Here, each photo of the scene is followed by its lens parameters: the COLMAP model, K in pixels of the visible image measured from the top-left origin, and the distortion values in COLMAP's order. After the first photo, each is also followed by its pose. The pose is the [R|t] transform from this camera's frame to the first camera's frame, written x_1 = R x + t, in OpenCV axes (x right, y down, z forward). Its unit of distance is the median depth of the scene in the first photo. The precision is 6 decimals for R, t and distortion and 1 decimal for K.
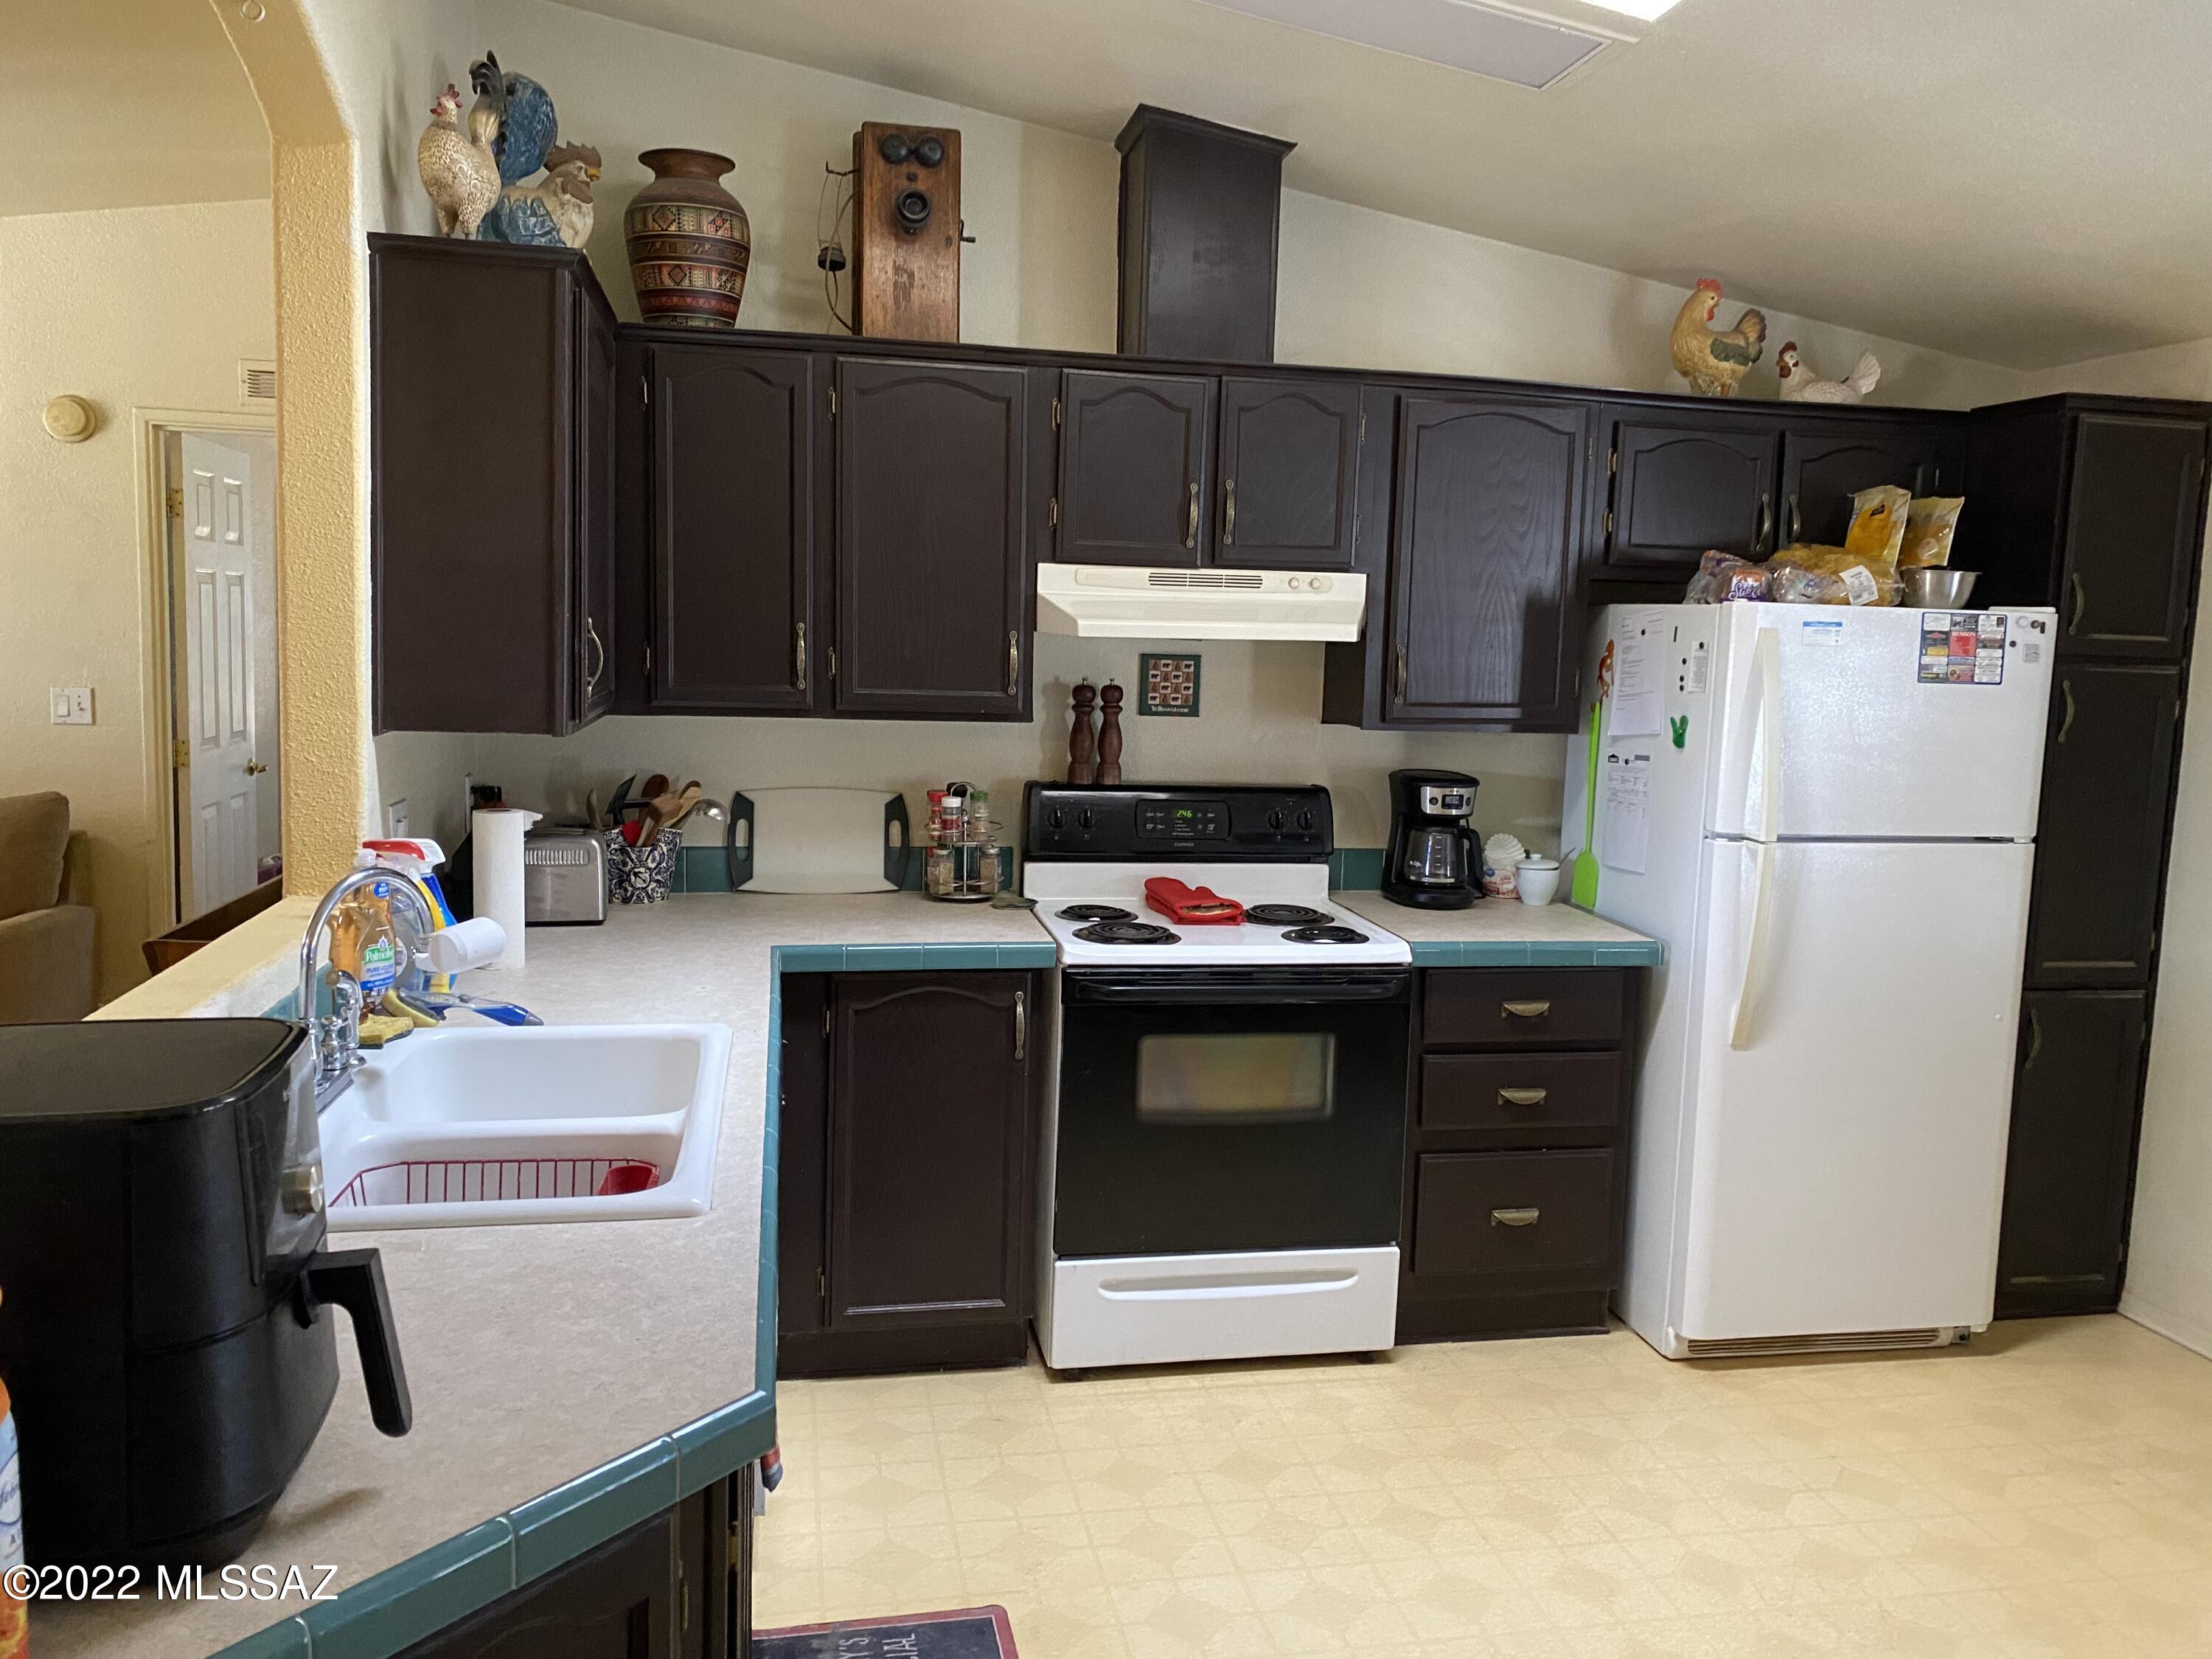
lens RADIAL K [[1712.3, 0, 1107.2], [0, 1712.3, 807.2], [0, 0, 1]] dist [0.064025, -0.085352]
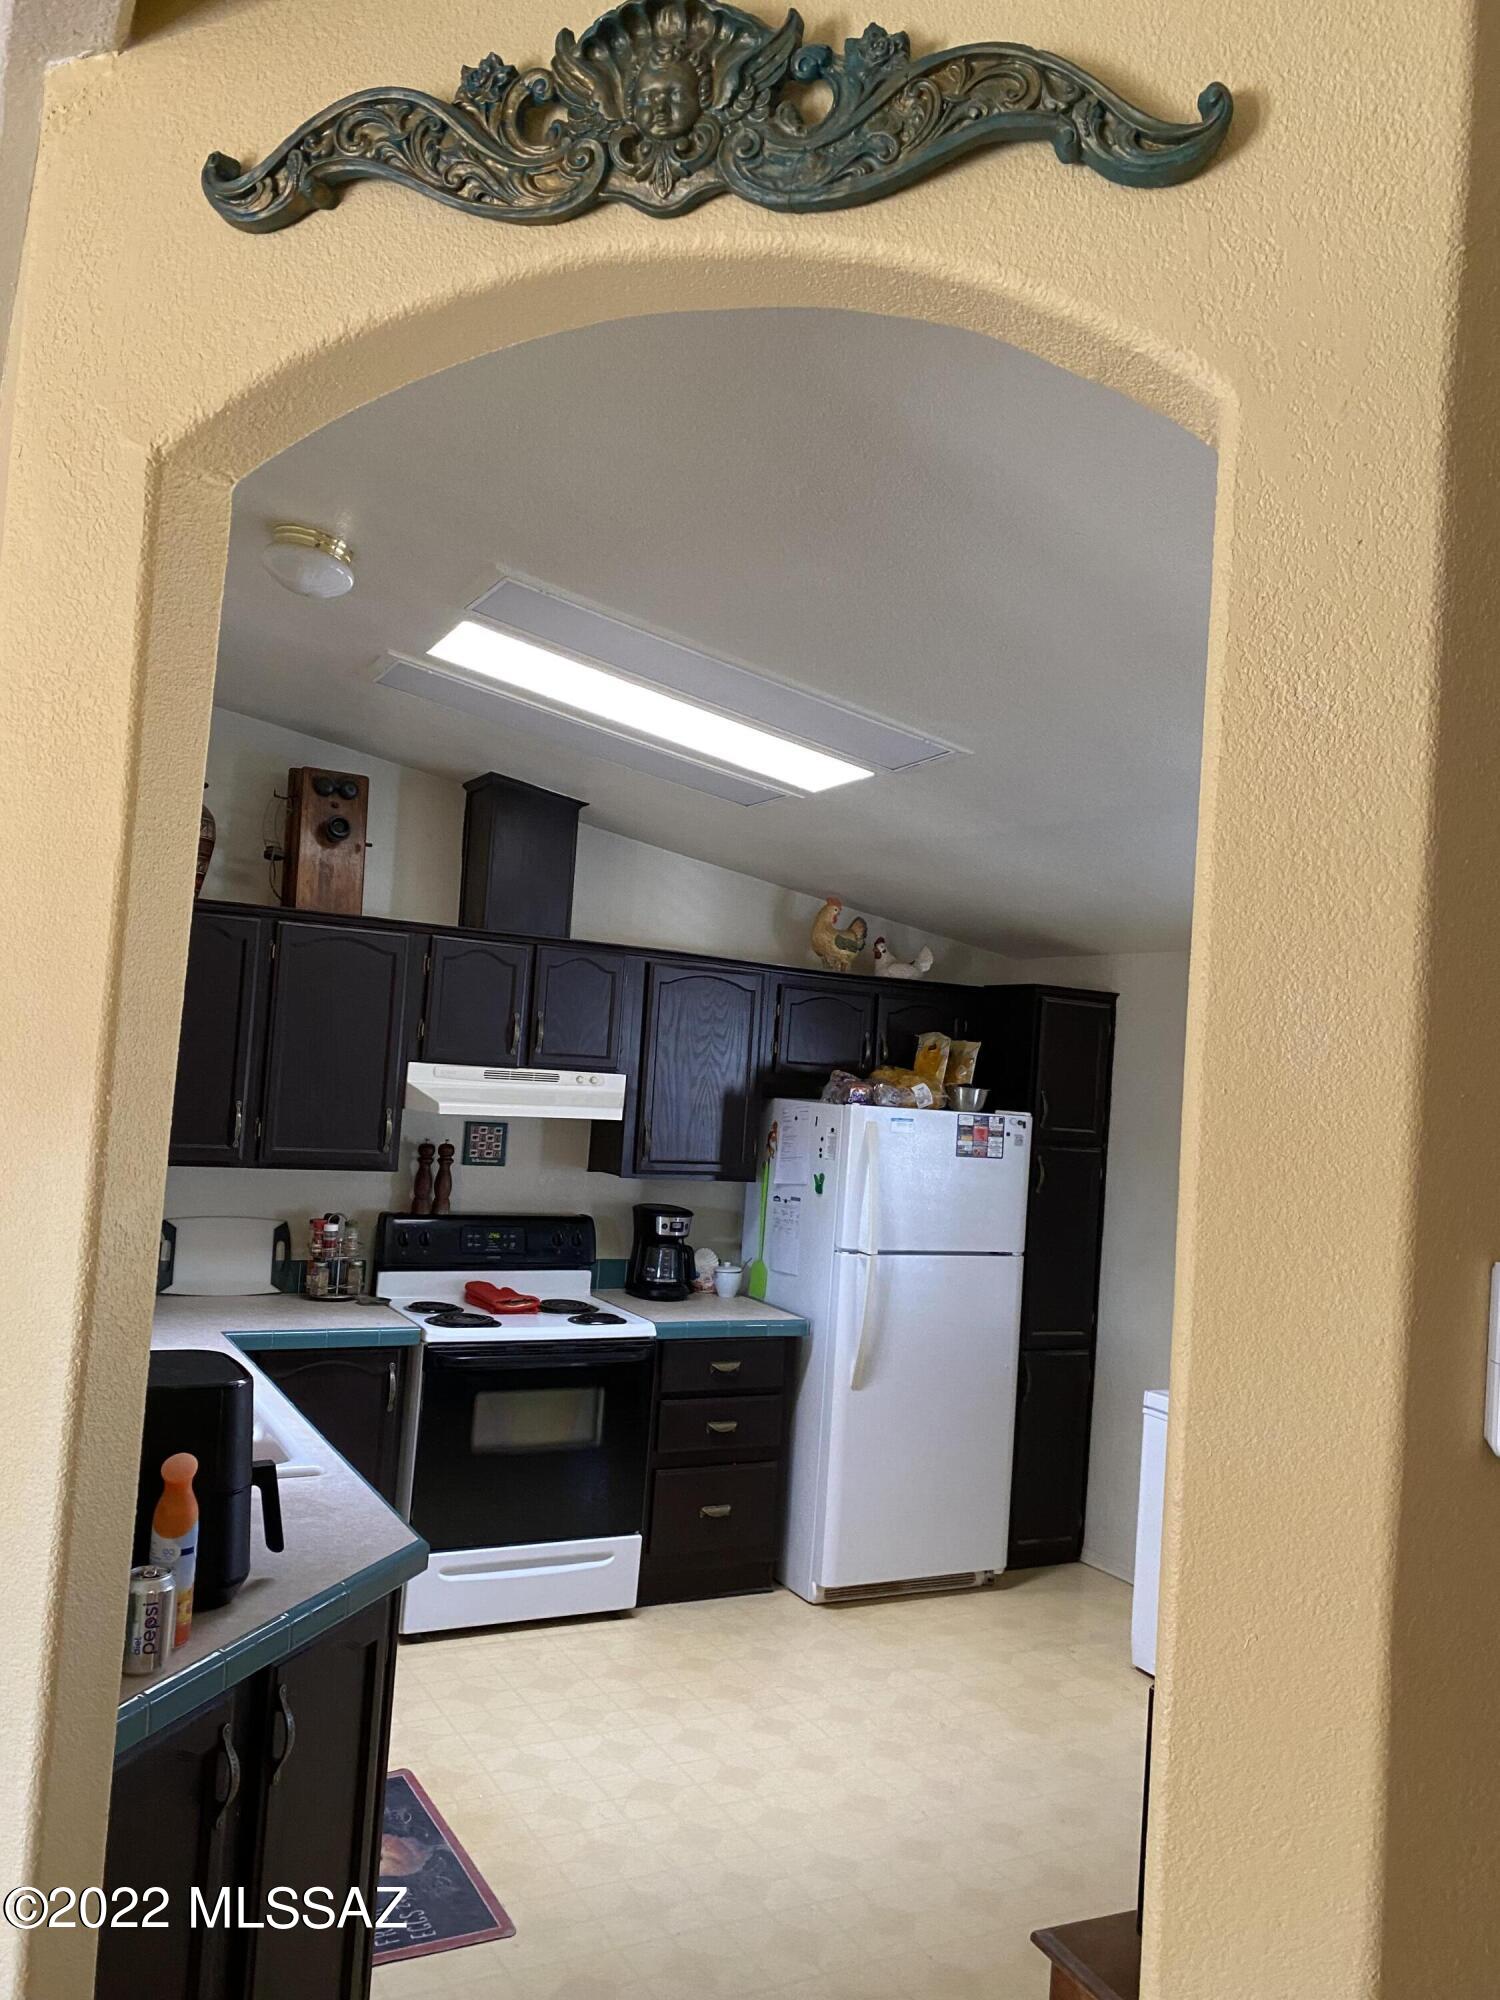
lens RADIAL K [[1548.2, 0, 742.9], [0, 1548.2, 1005.5], [0, 0, 1]] dist [0.064025, -0.085352]
pose [[0.957049, 0.044658, 0.286467, -0.147671], [-0.005423, 0.990650, -0.136317, -0.011718], [-0.289876, 0.128908, 0.948343, -0.343106]]
